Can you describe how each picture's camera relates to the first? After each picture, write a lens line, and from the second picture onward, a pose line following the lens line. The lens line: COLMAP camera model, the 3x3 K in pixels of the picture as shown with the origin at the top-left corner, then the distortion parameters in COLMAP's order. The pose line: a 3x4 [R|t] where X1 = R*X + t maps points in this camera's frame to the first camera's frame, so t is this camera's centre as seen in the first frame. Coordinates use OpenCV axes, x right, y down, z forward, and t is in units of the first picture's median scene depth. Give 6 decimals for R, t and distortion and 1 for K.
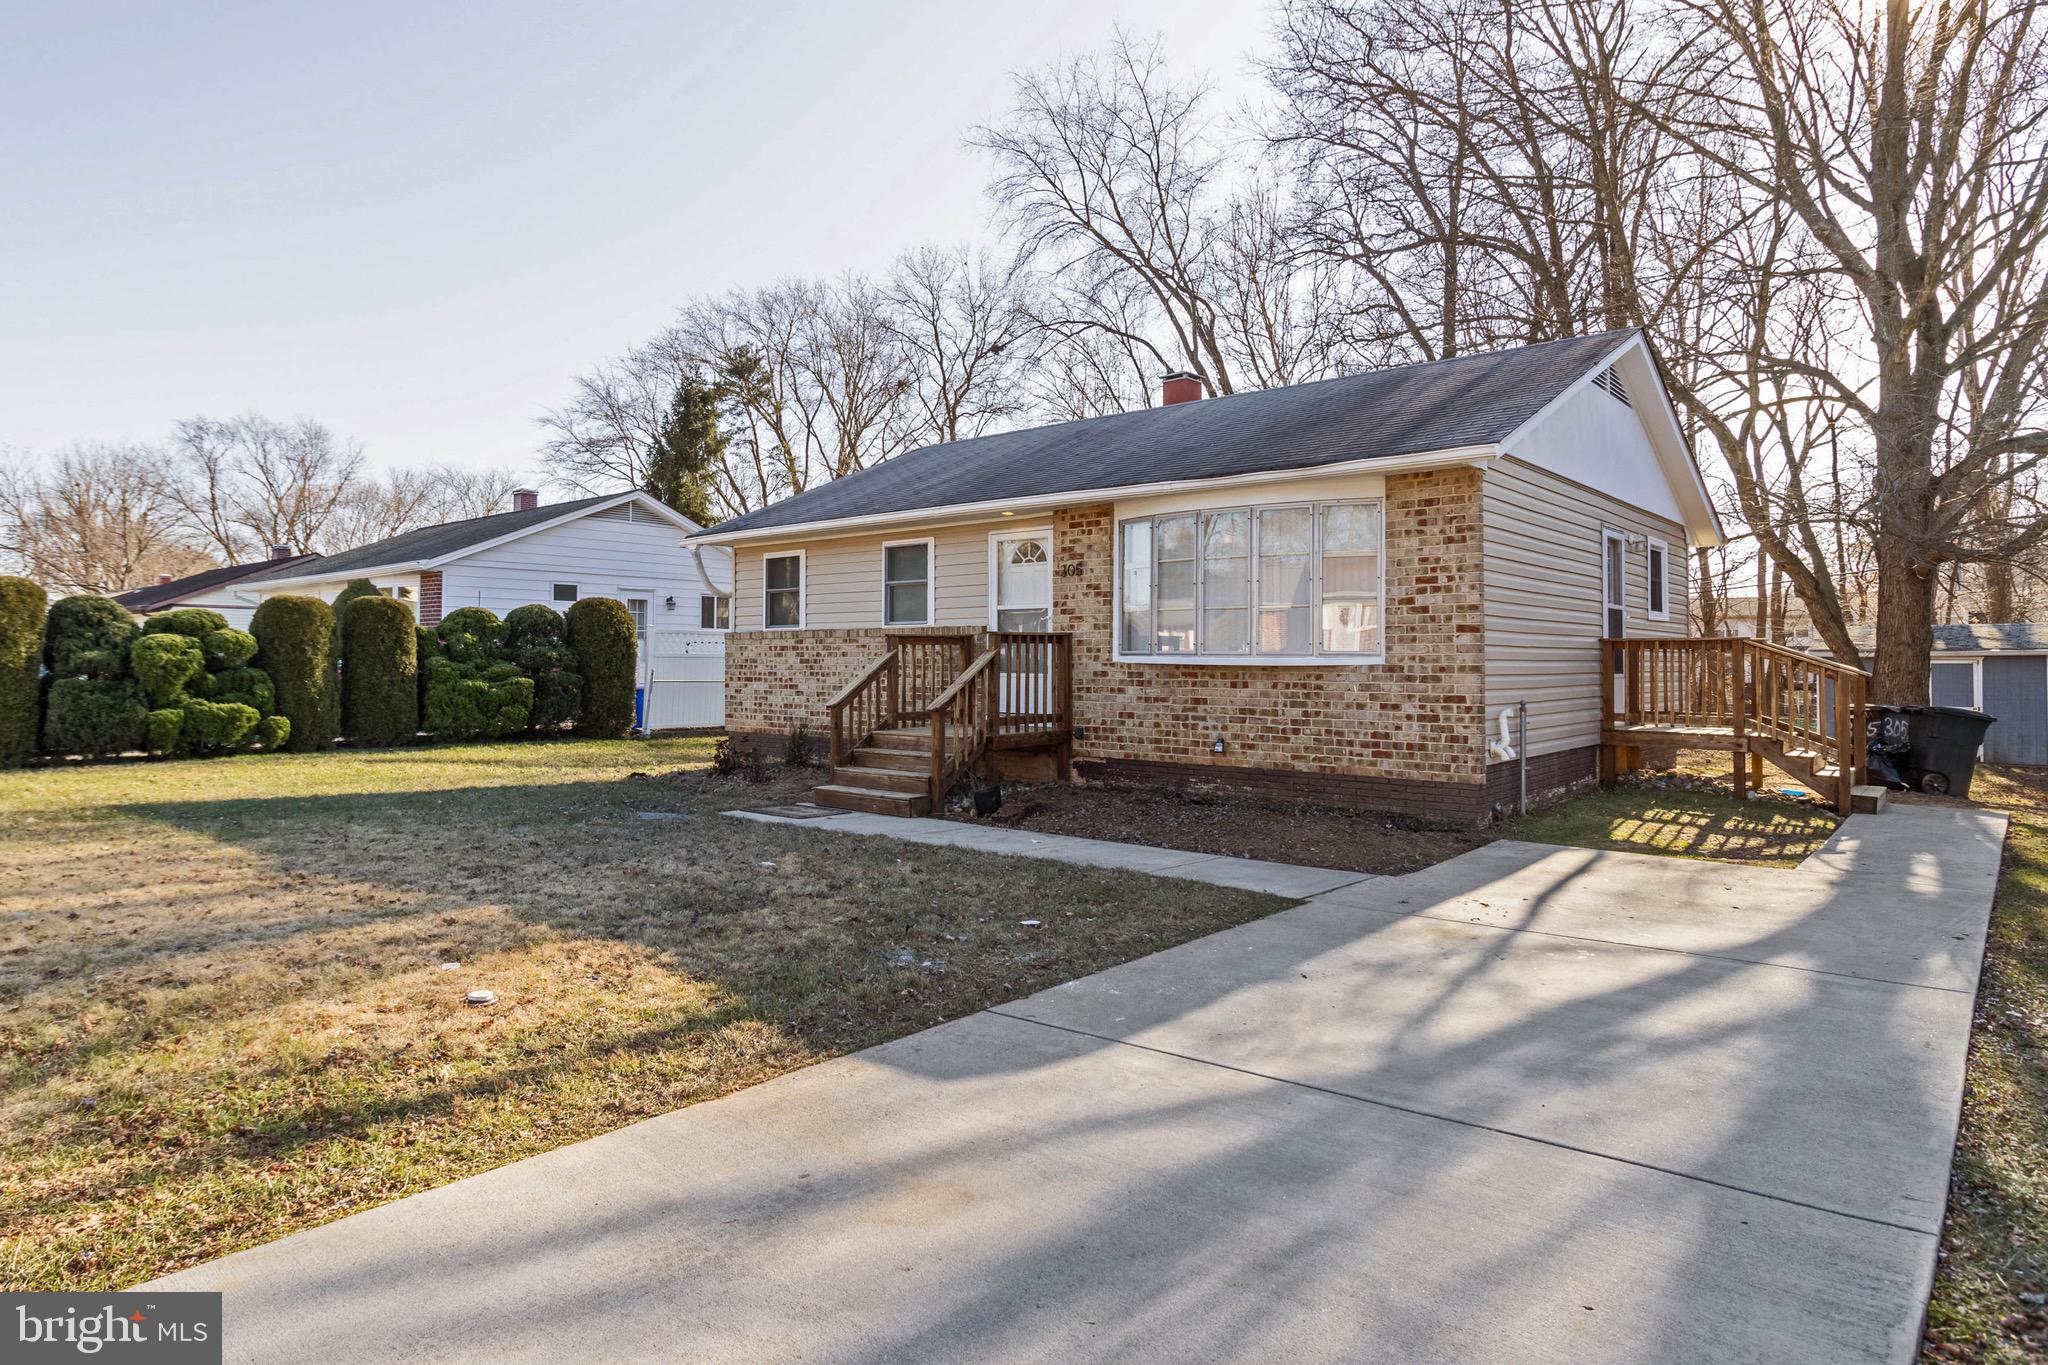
lens RADIAL K [[1180.2, 0, 1017.7], [0, 1180.2, 668.4], [0, 0, 1]] dist [0.002389, 0.000130]
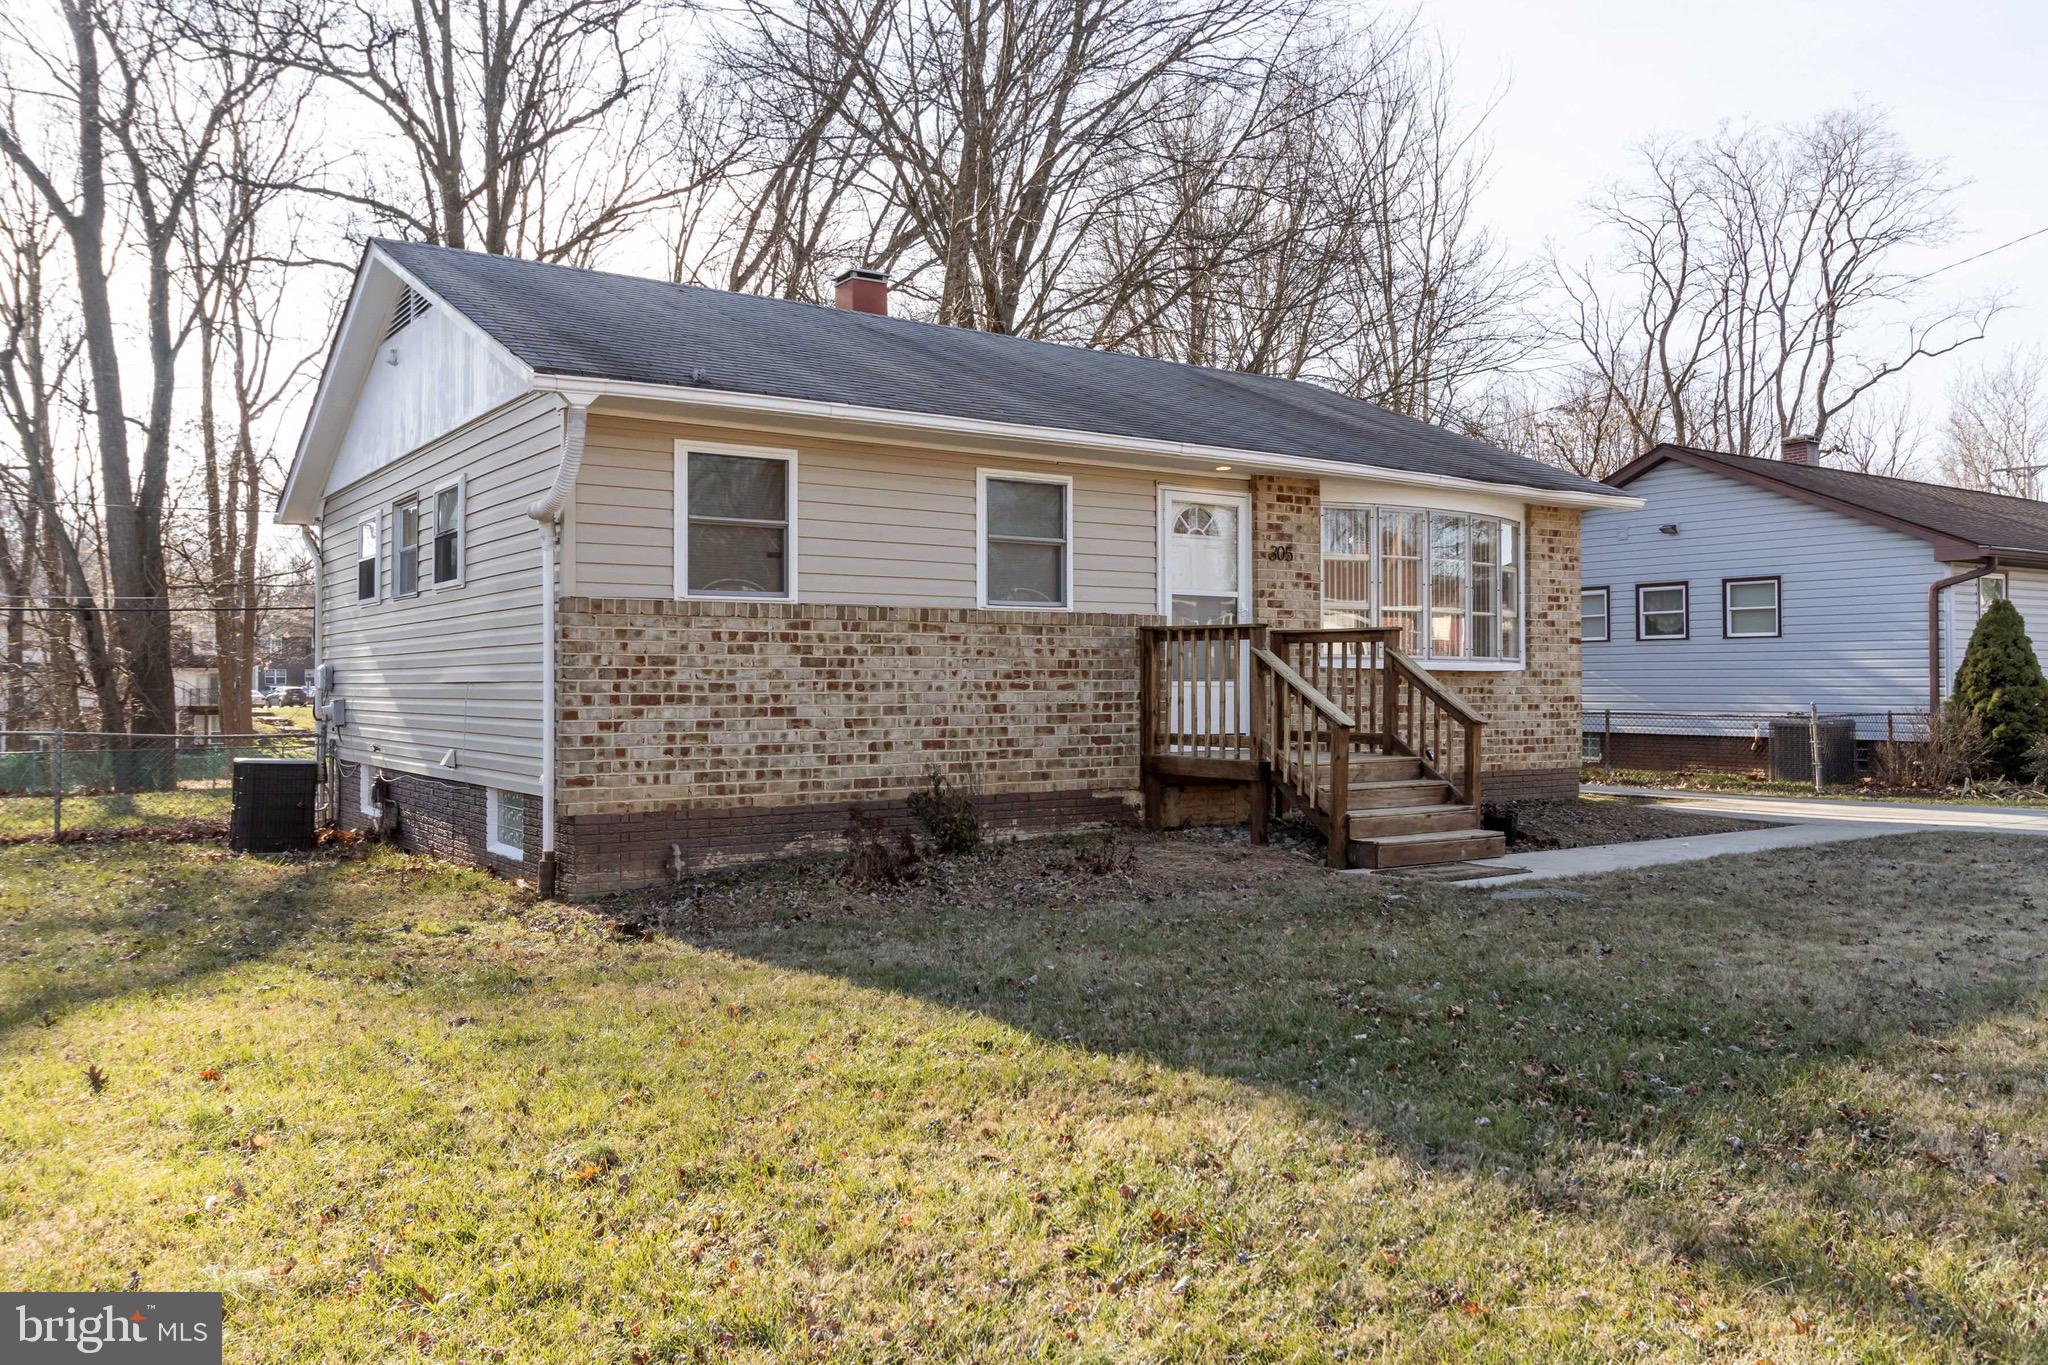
lens RADIAL K [[1535.2, 0, 1026.4], [0, 1535.2, 689.3], [0, 0, 1]] dist [-0.012204, -0.002191]
pose [[0.243517, 0.000513, 0.969896, -1.108644], [0.012572, 0.999914, -0.003686, 0.013025], [-0.969815, 0.013091, 0.243490, 0.994248]]
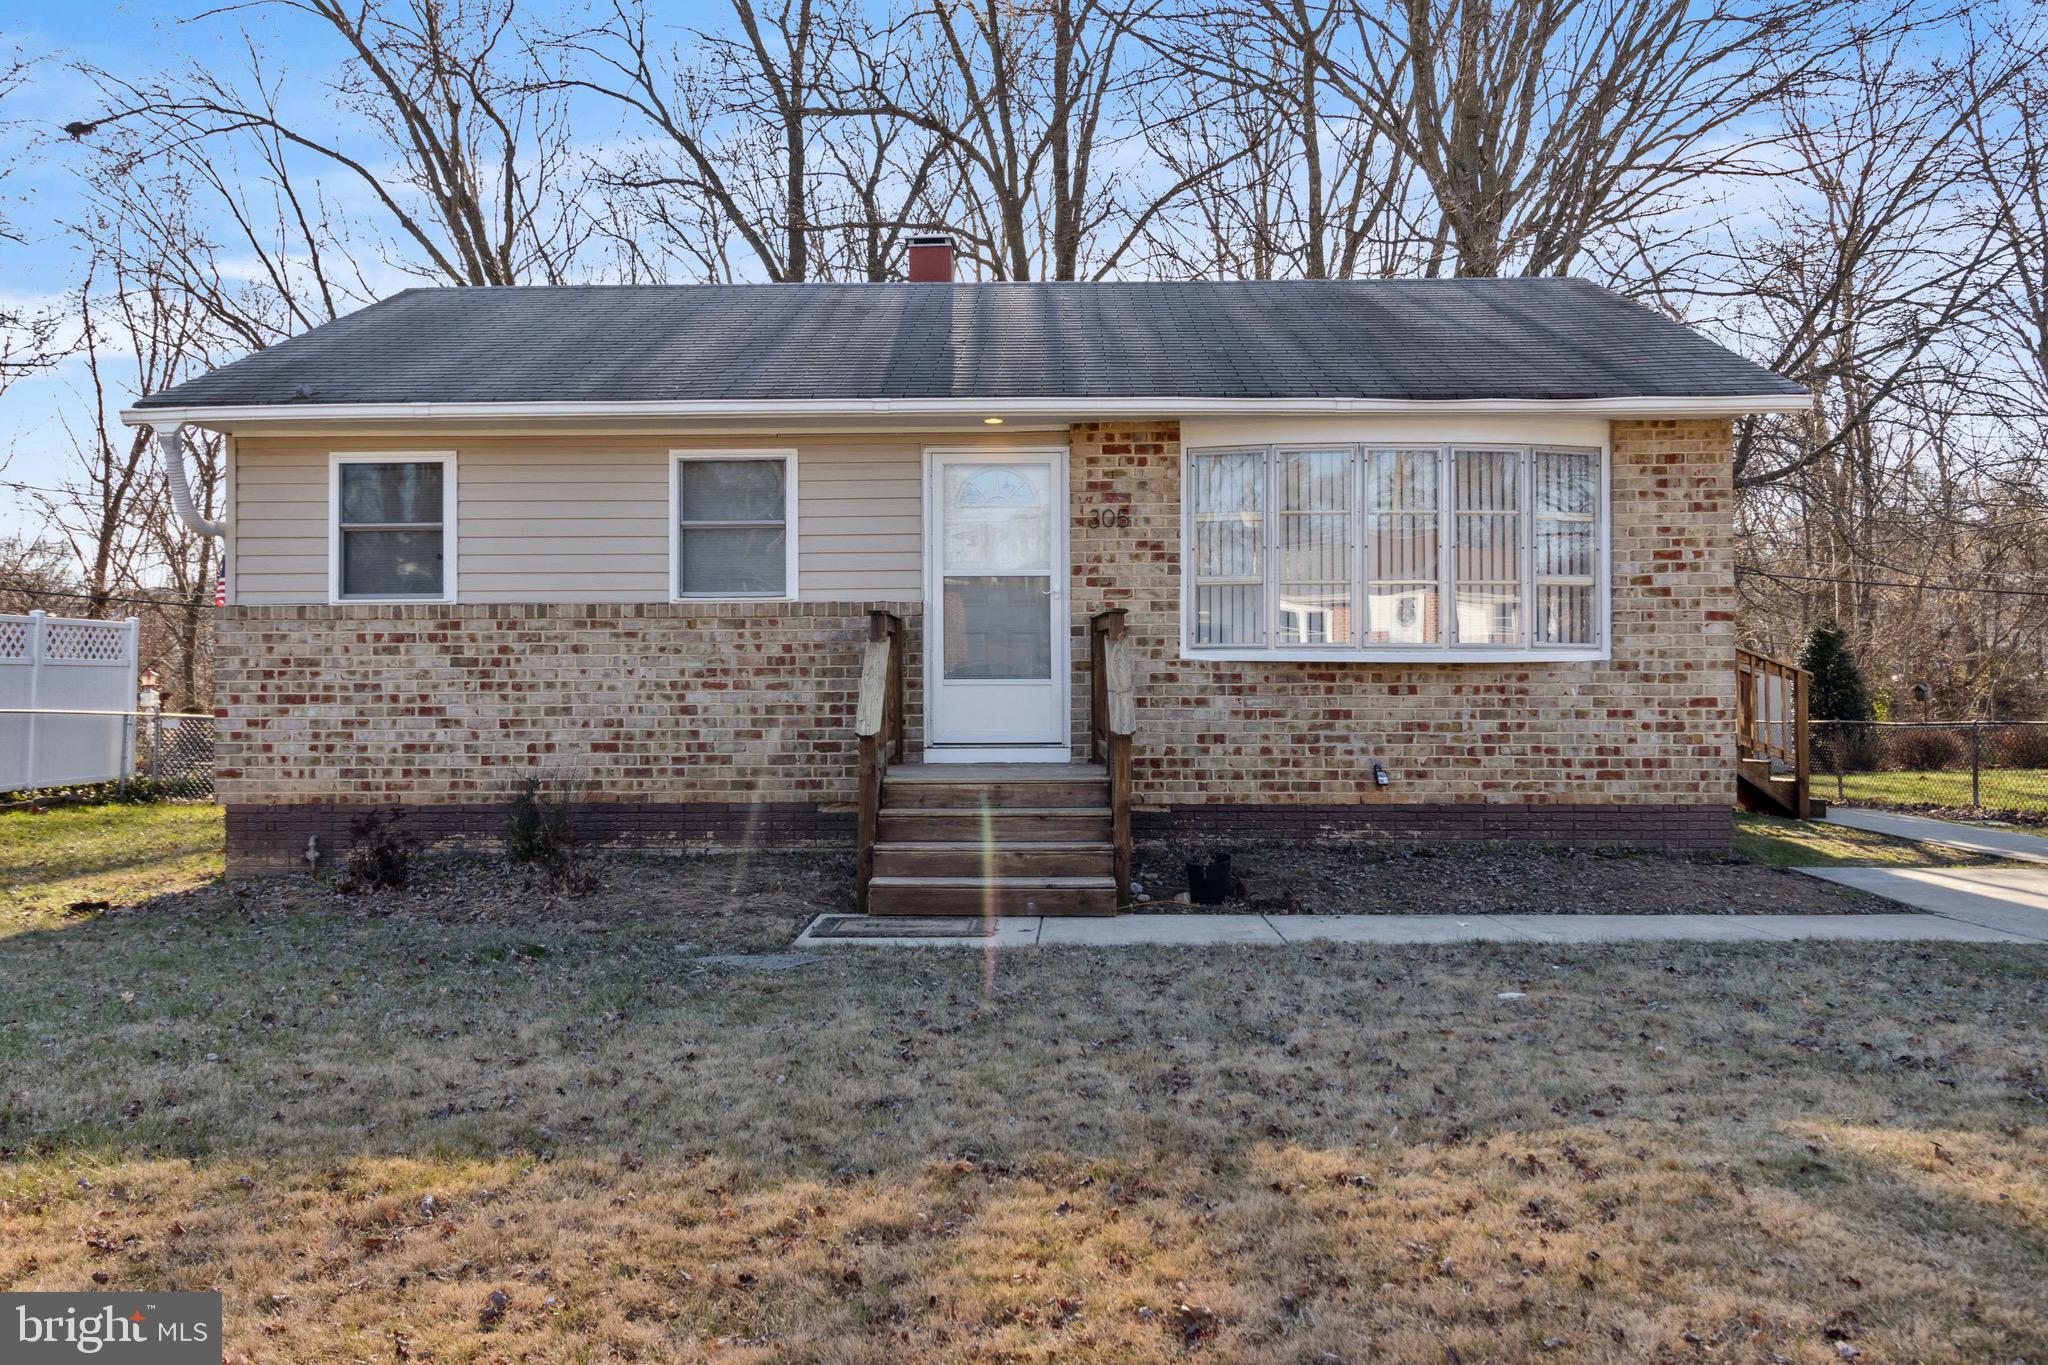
lens RADIAL K [[1658.8, 0, 1024.9], [0, 1658.8, 680.2], [0, 0, 1]] dist [-0.000698, 0.003594]
pose [[0.768935, -0.001853, 0.639325, -0.621997], [0.009018, 0.999928, -0.007948, 0.013557], [-0.639264, 0.011877, 0.768896, 0.359620]]
